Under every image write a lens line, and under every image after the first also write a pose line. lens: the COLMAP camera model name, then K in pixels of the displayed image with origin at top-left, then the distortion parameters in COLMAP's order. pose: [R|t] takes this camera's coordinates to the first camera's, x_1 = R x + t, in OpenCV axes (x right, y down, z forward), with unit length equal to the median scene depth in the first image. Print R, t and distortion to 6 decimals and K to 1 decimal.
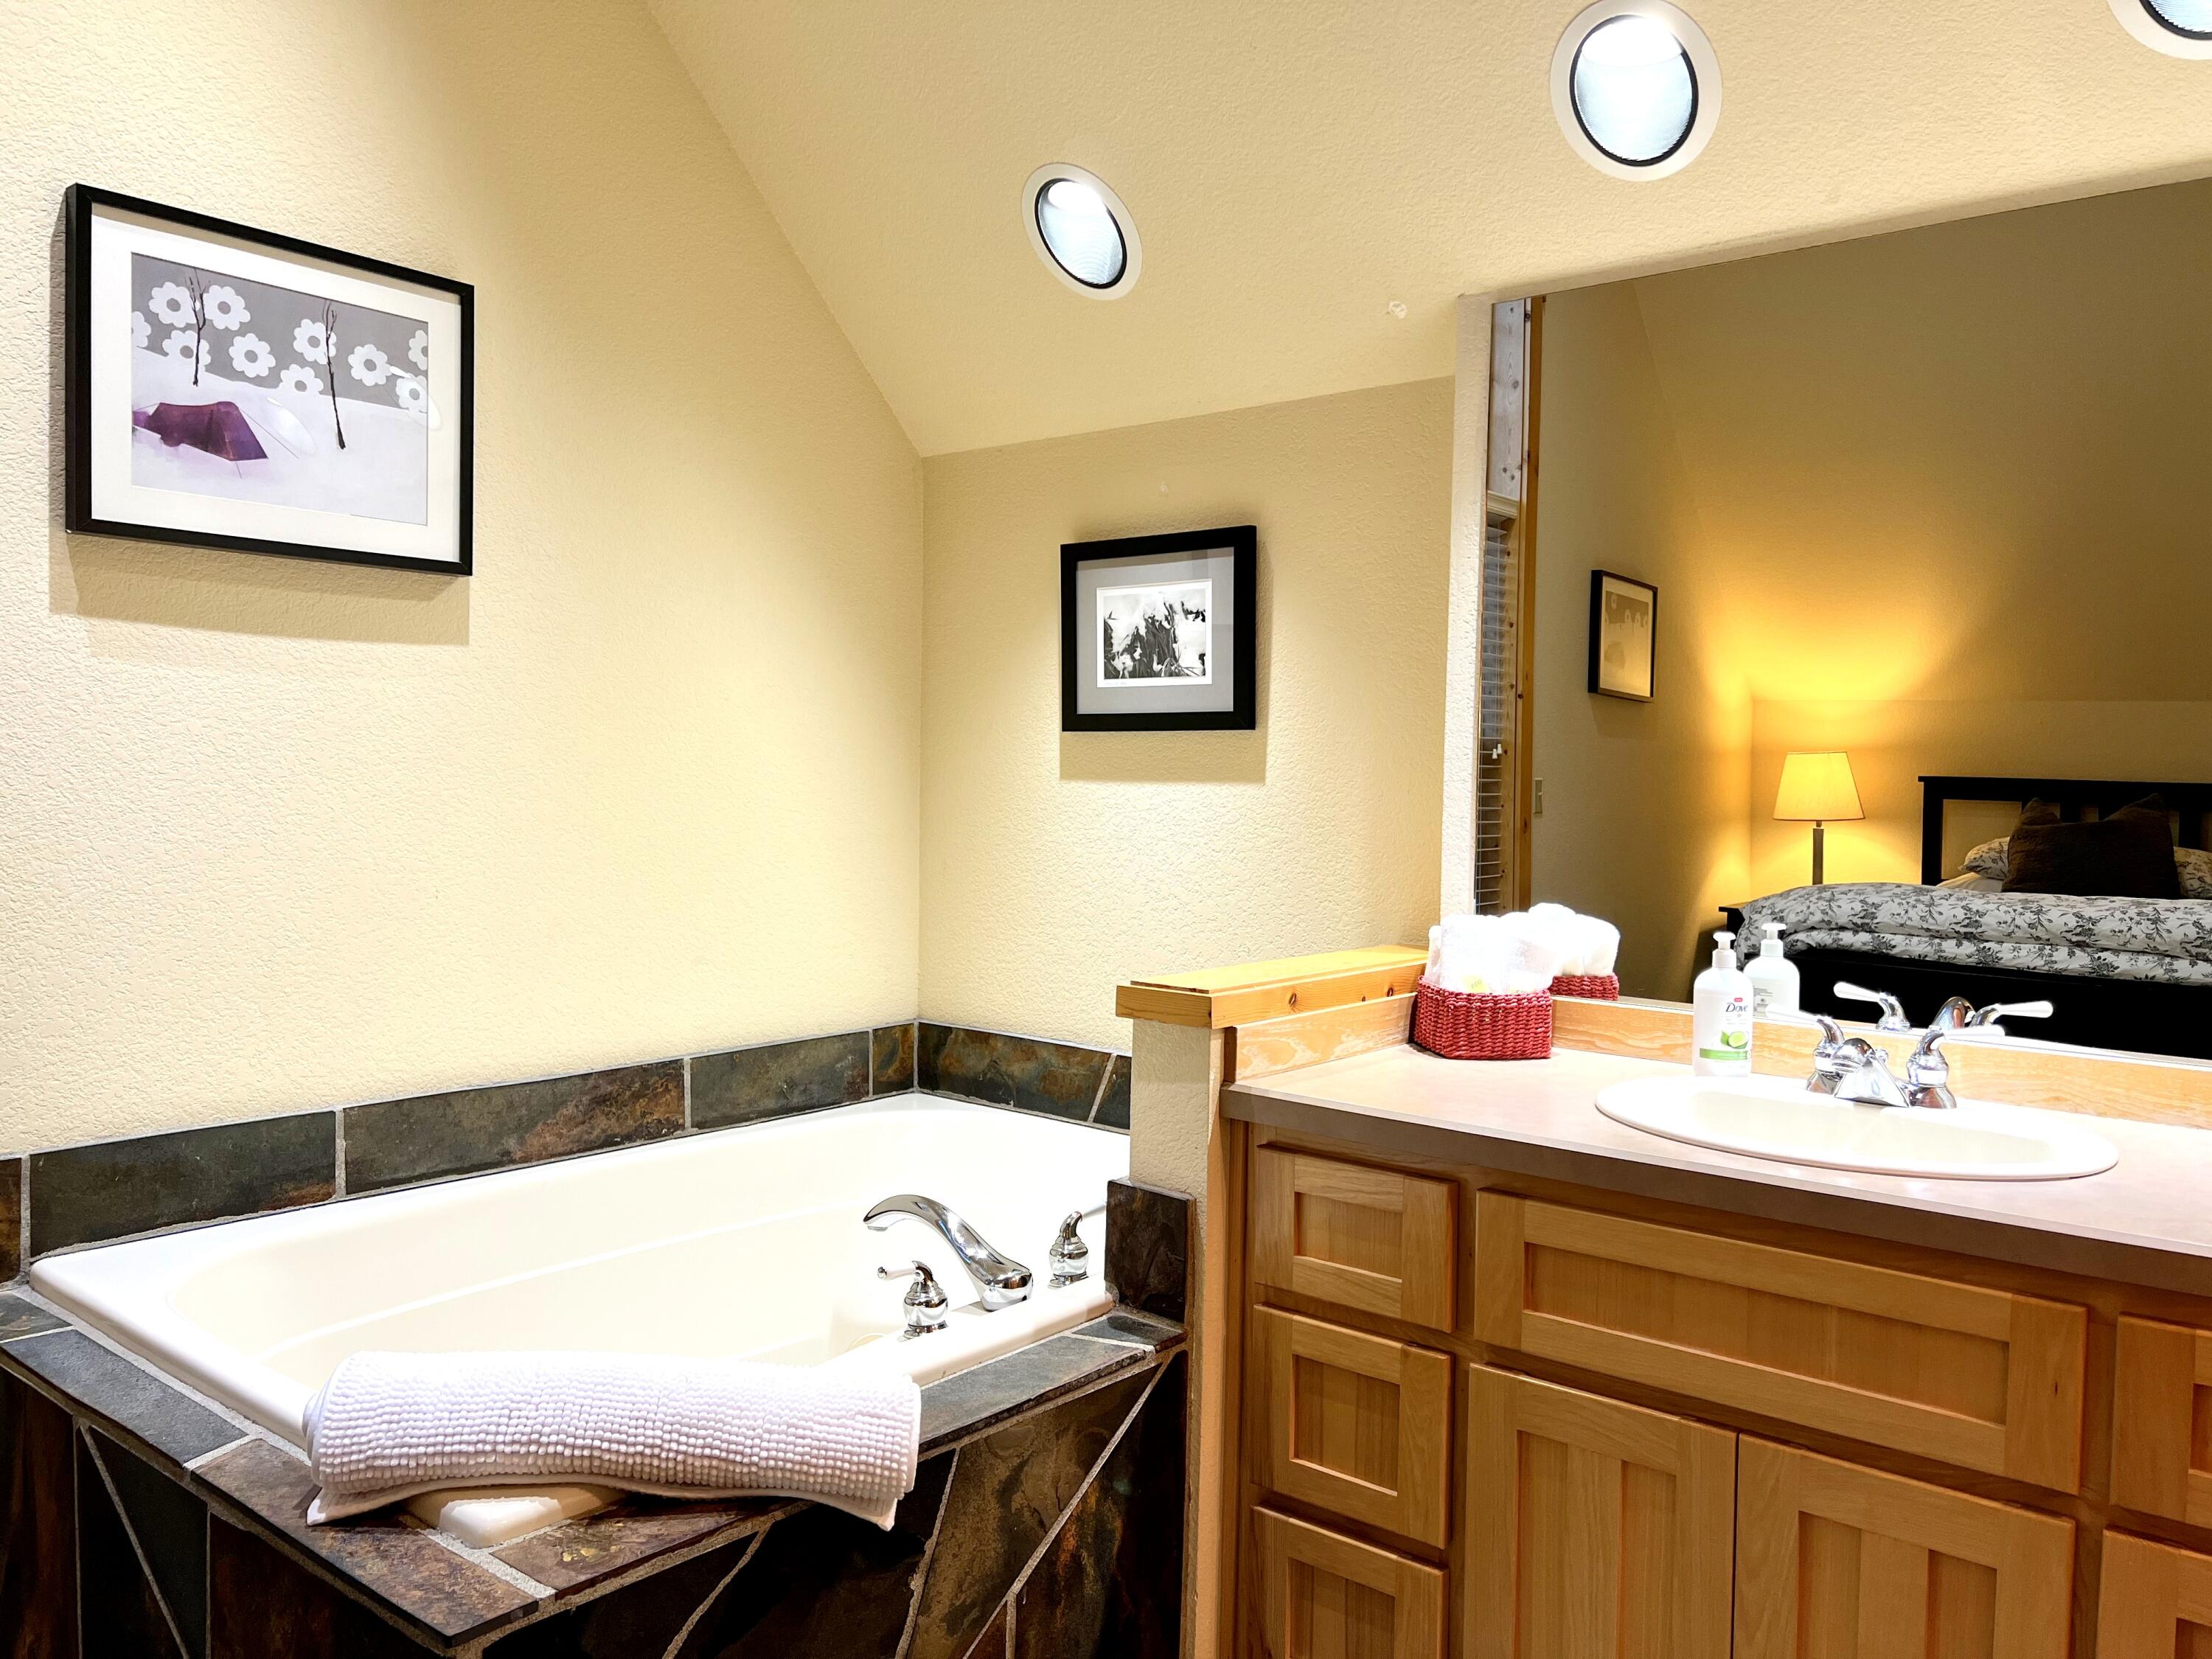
lens RADIAL K [[1665.0, 0, 1102.5], [0, 1665.0, 825.8], [0, 0, 1]] dist [0.058505, -0.077452]
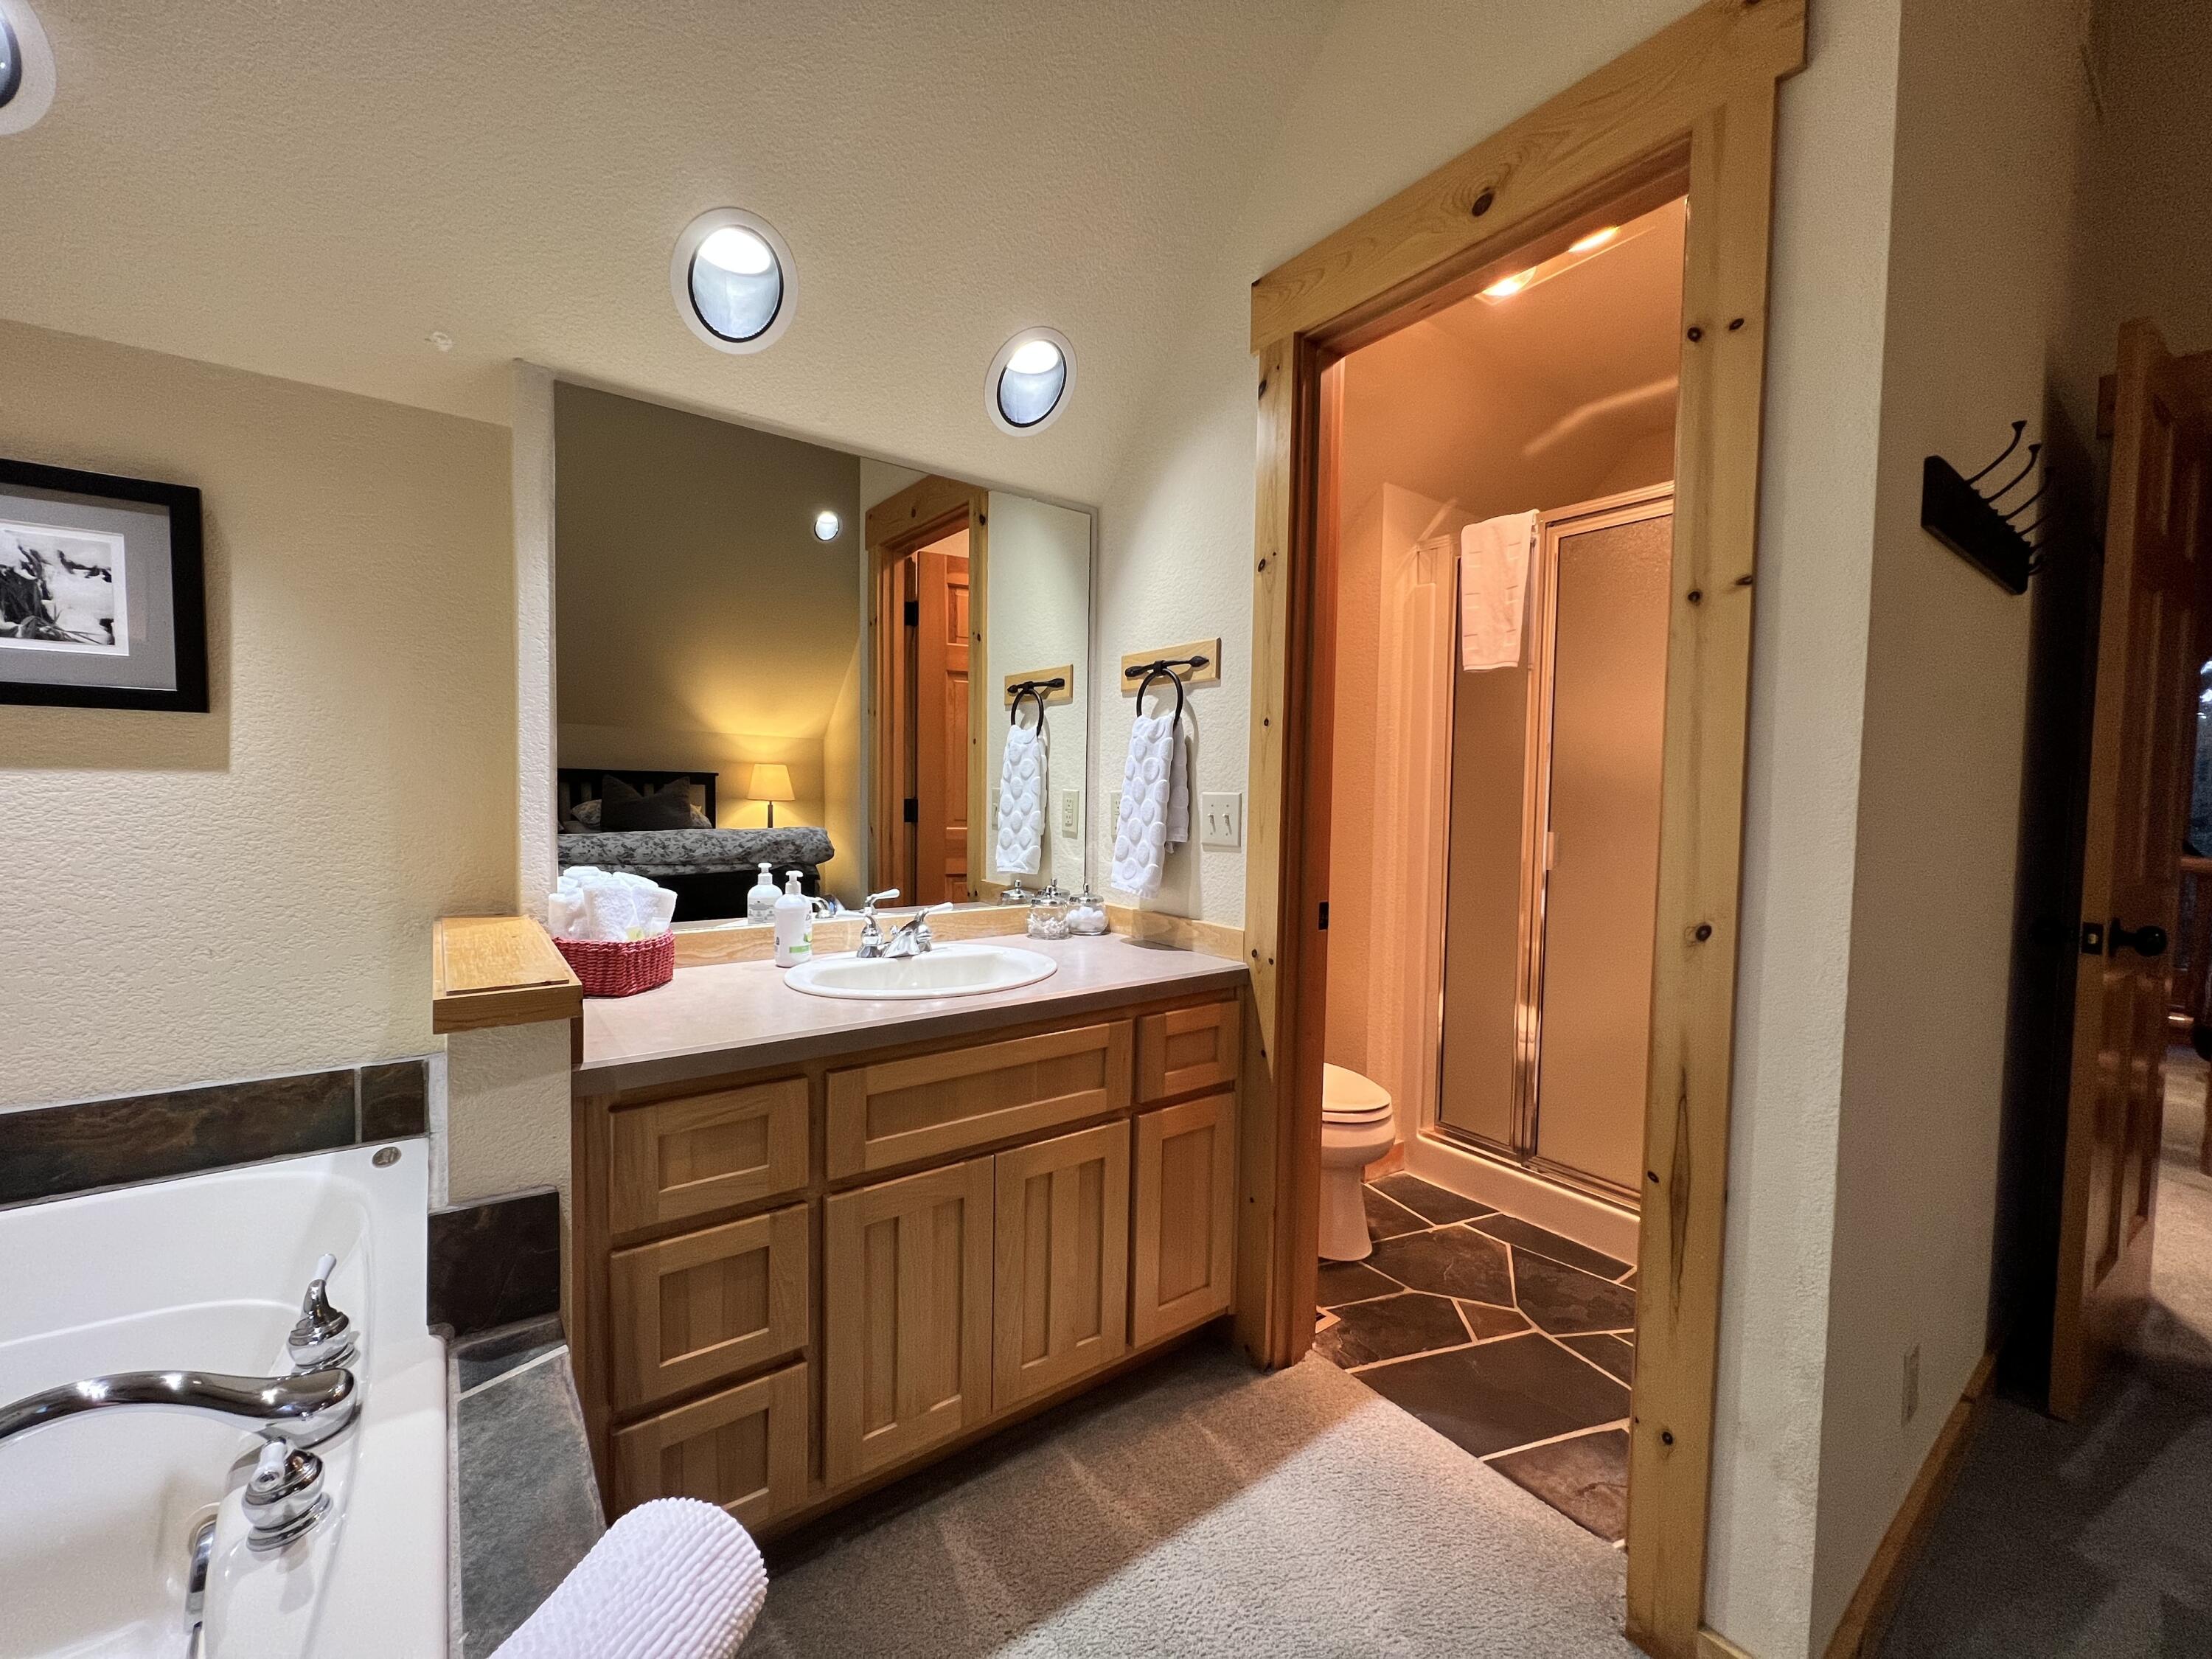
lens RADIAL K [[889.3, 0, 1112.3], [0, 889.3, 821.0], [0, 0, 1]] dist [0.001522, 0.000365]
pose [[0.227205, -0.051267, 0.972497, -0.347478], [0.013504, 0.998683, 0.049492, -0.019356], [-0.973753, 0.001887, 0.227598, 0.496487]]
